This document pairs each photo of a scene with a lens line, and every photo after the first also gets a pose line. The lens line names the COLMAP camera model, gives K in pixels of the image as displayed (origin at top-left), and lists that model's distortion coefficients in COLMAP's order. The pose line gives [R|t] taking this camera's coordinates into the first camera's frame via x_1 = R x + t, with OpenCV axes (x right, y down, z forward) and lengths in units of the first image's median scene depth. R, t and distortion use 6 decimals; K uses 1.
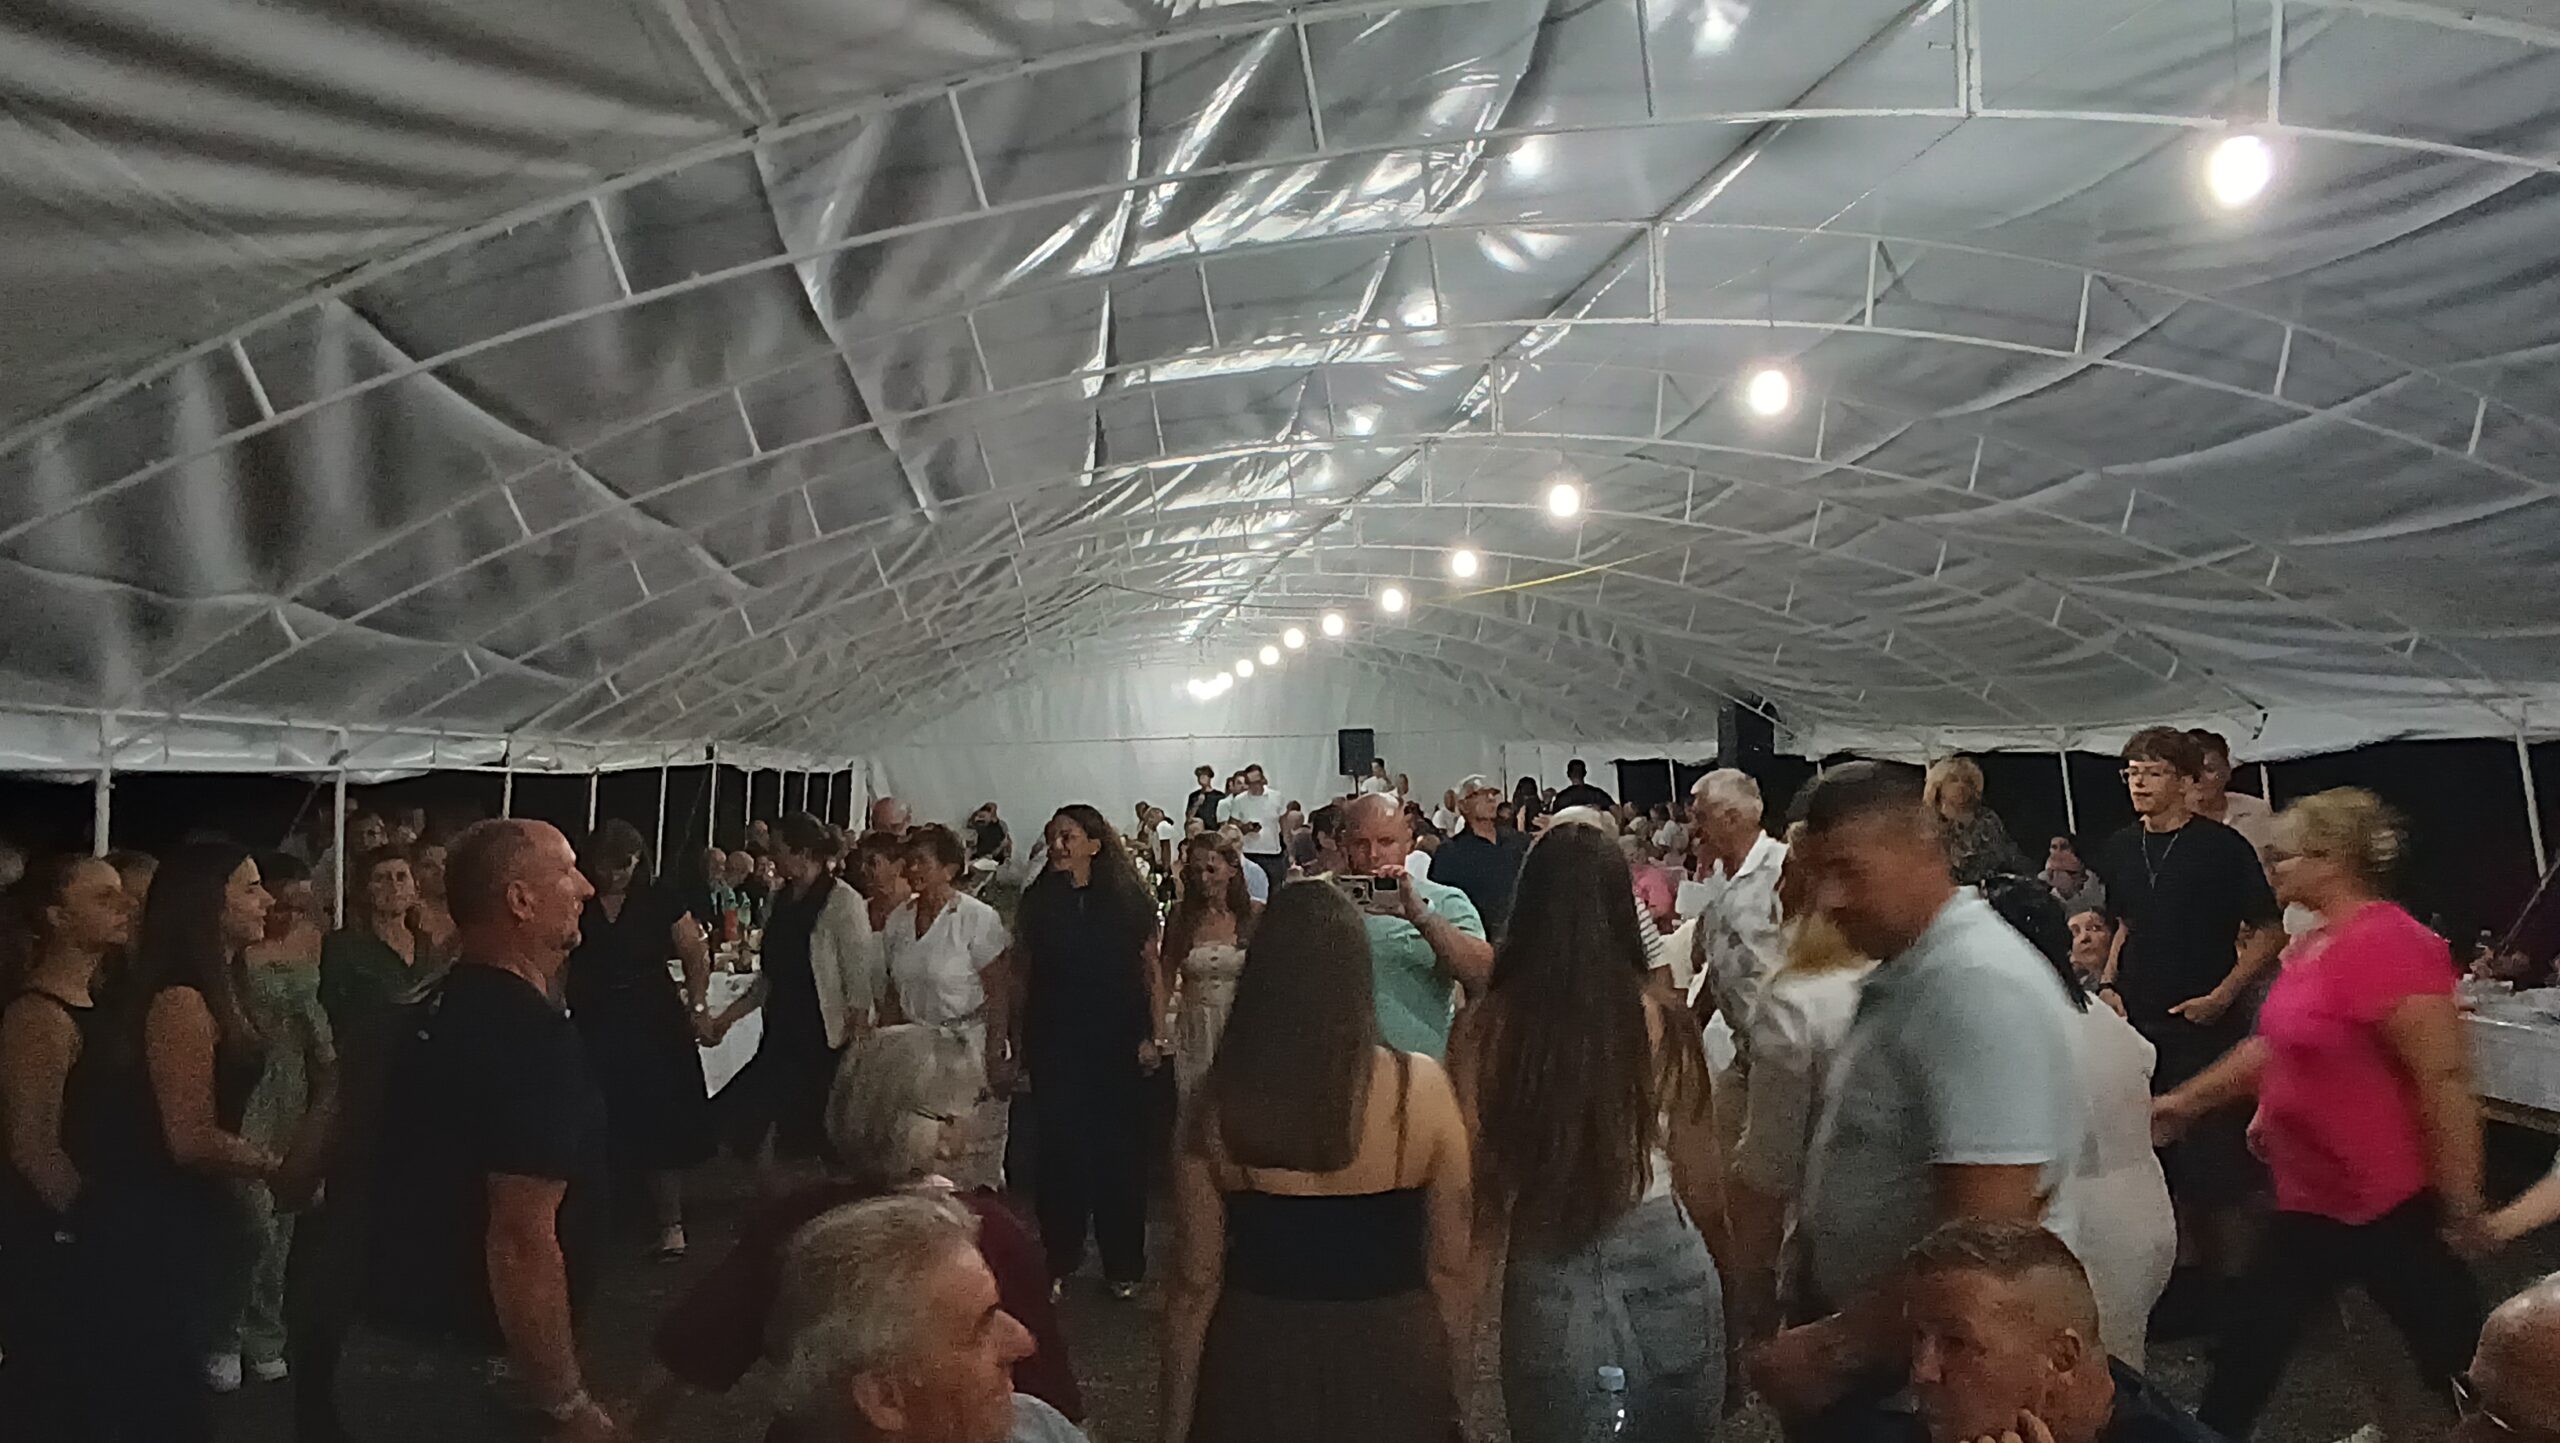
lens RADIAL K [[1816.9, 0, 1280.0], [0, 1816.9, 721.5], [0, 0, 1]] dist [-0.010595, 0.024279]
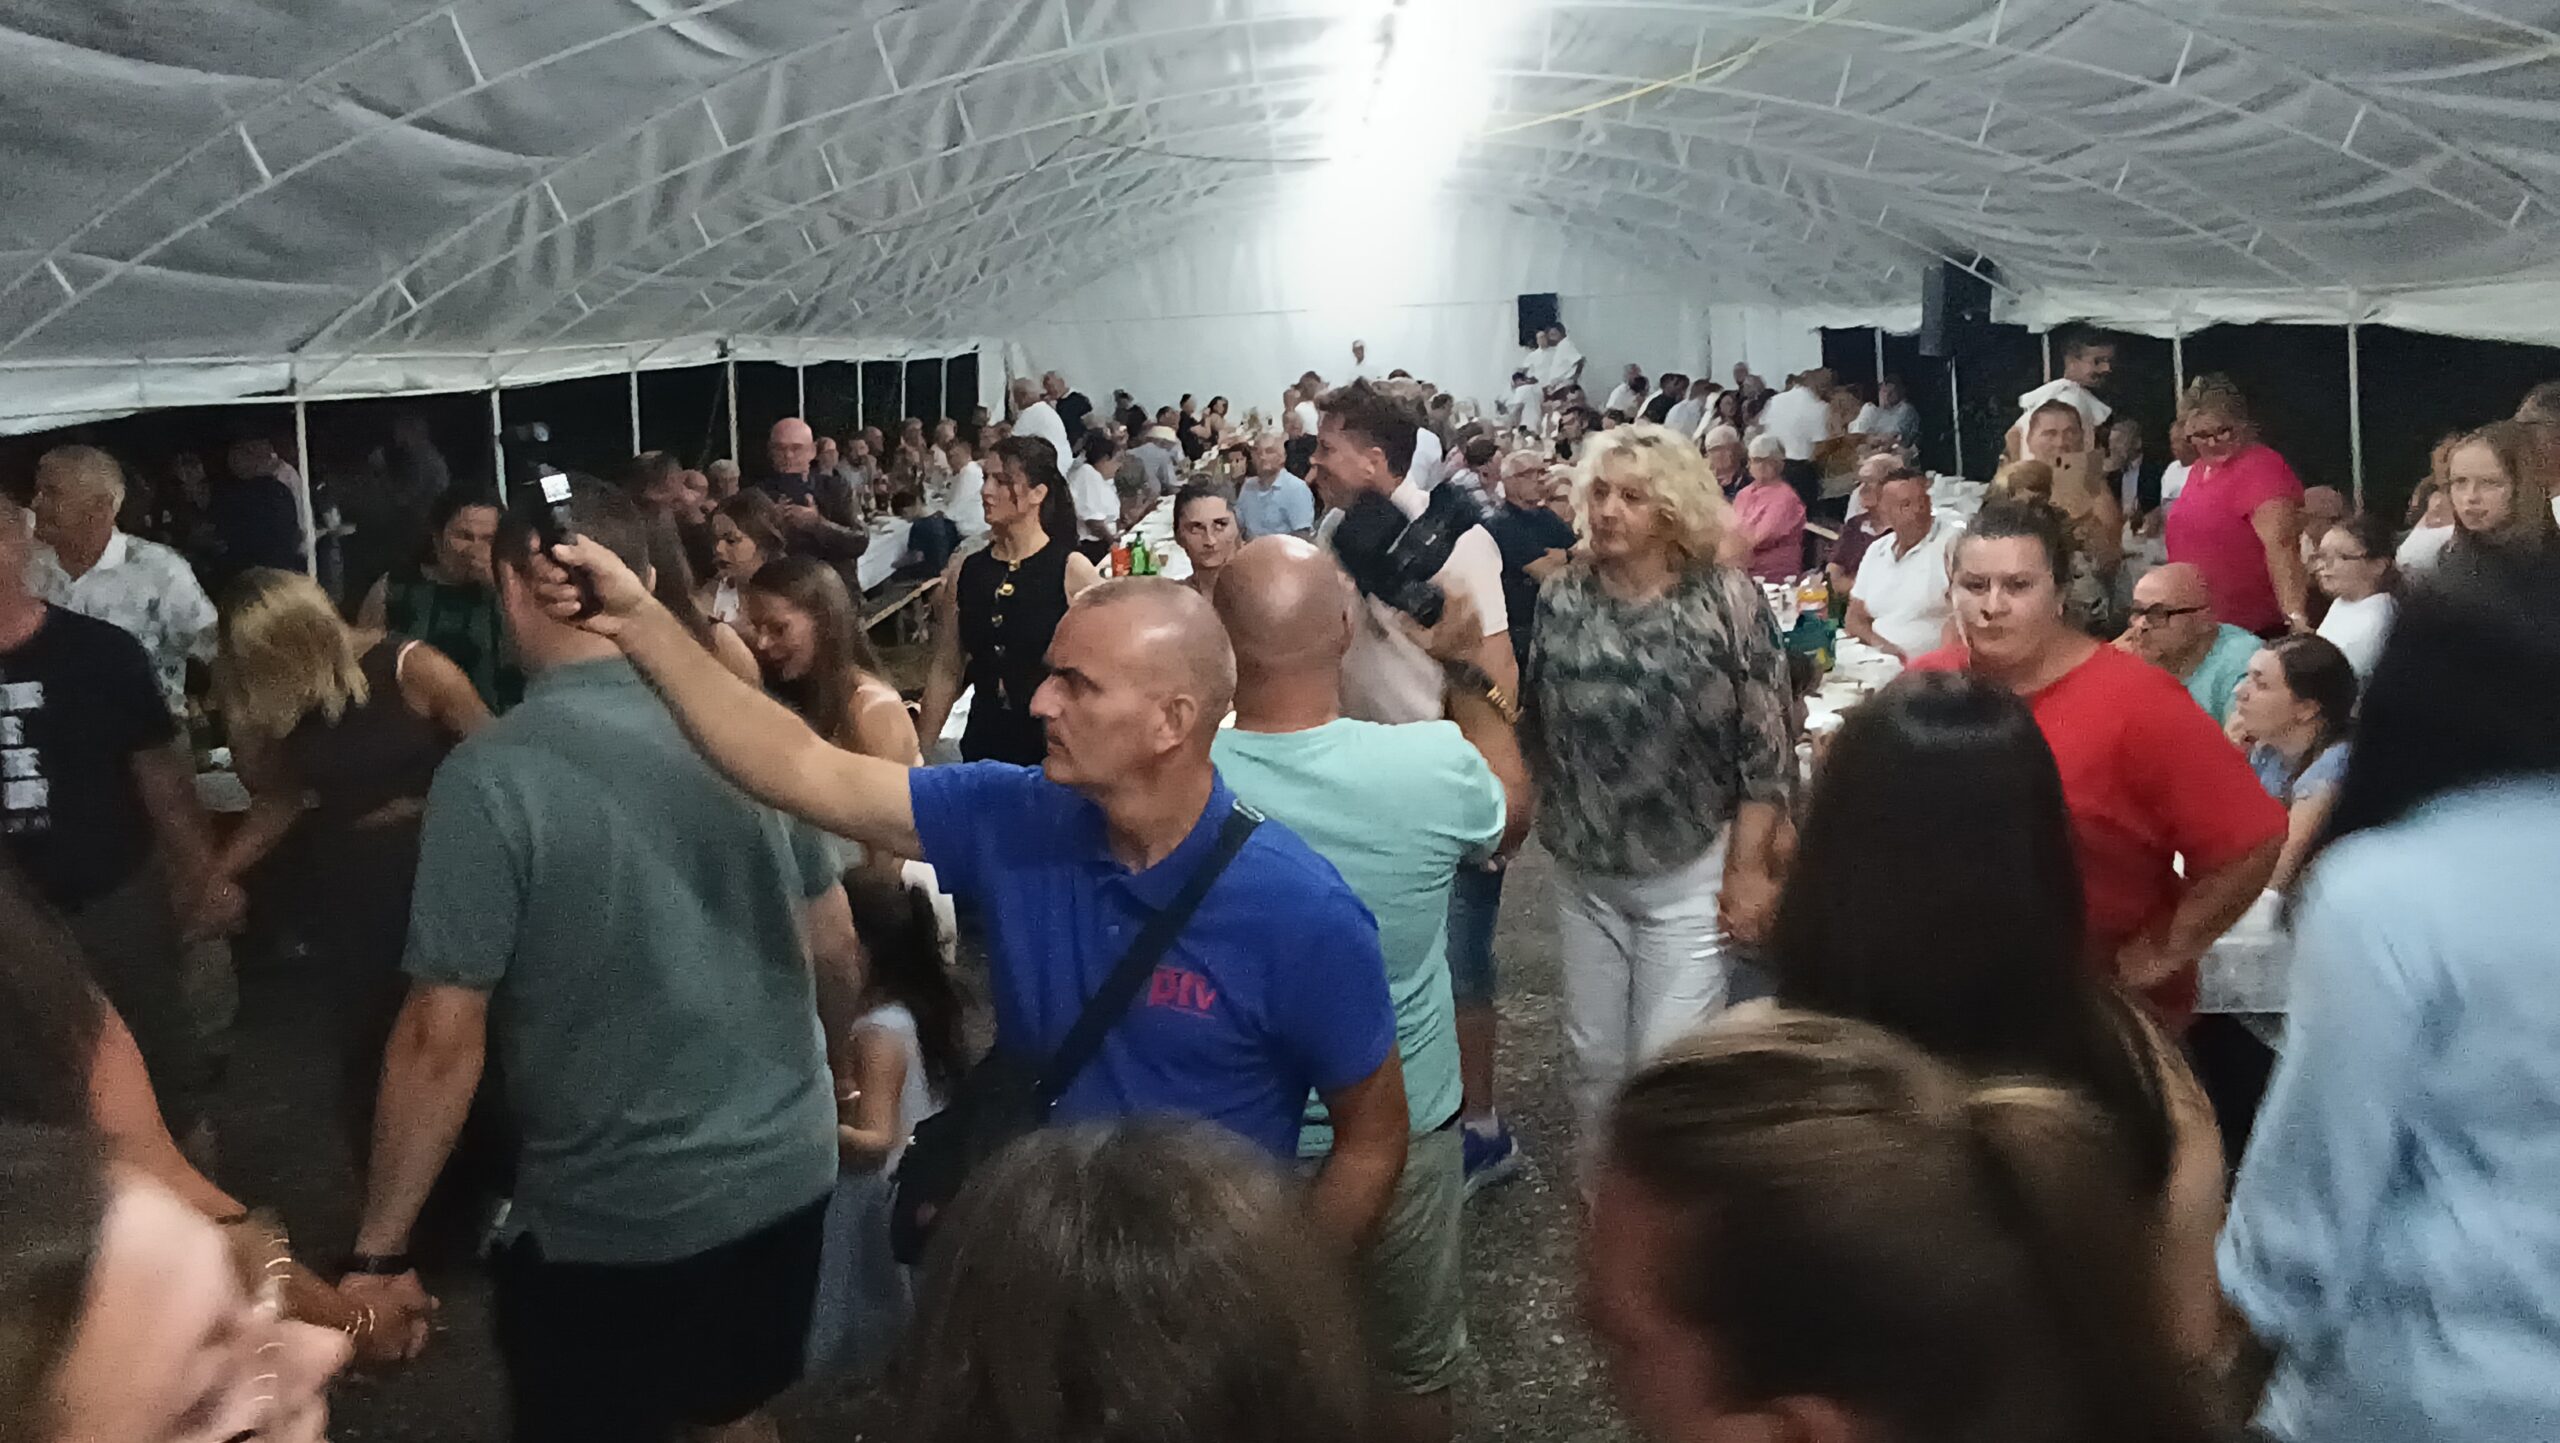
lens RADIAL K [[1816.9, 0, 1280.0], [0, 1816.9, 721.5], [0, 0, 1]] dist [-0.010595, 0.024279]
pose [[0.989619, 0.011523, -0.143254, 0.108472], [0.022959, 0.971303, 0.236736, -0.012524], [0.141871, -0.237567, 0.960955, 0.189528]]
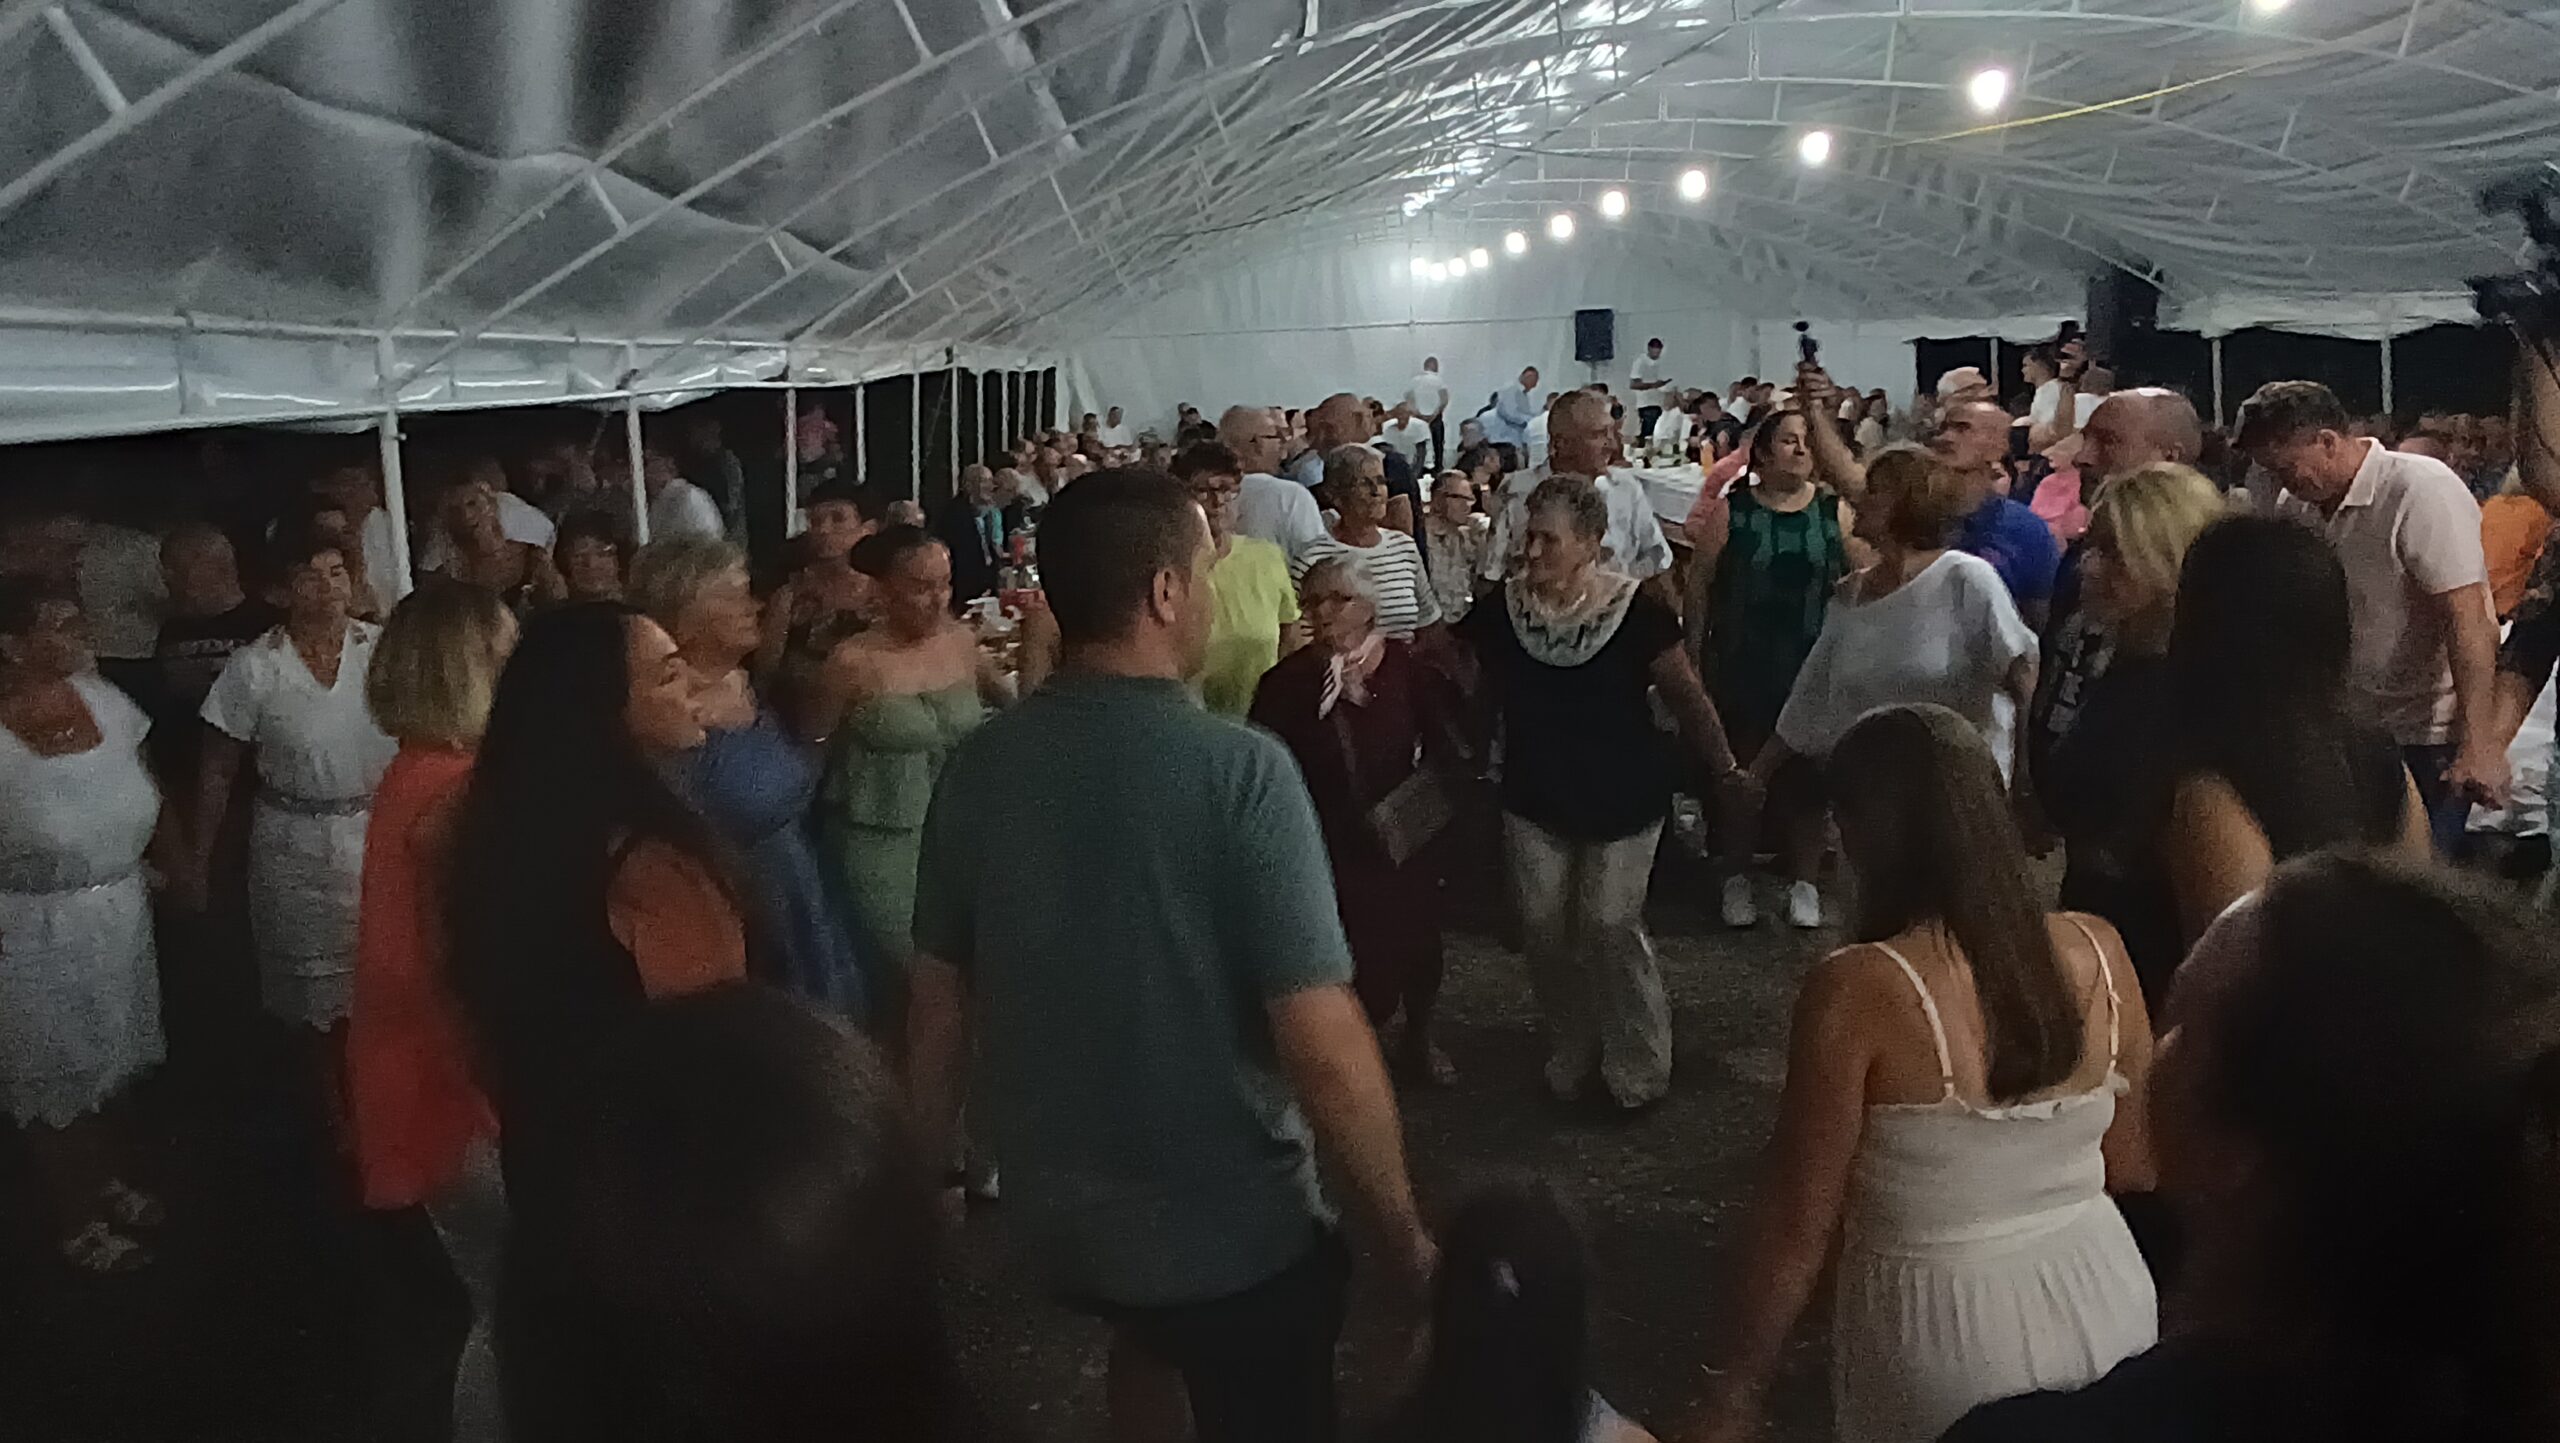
lens RADIAL K [[1816.9, 0, 1280.0], [0, 1816.9, 721.5], [0, 0, 1]] dist [-0.010595, 0.024279]
pose [[0.997053, -0.004454, -0.076587, -0.109162], [0.021554, 0.974366, 0.223934, -0.003991], [0.073626, -0.224925, 0.971590, 0.133862]]
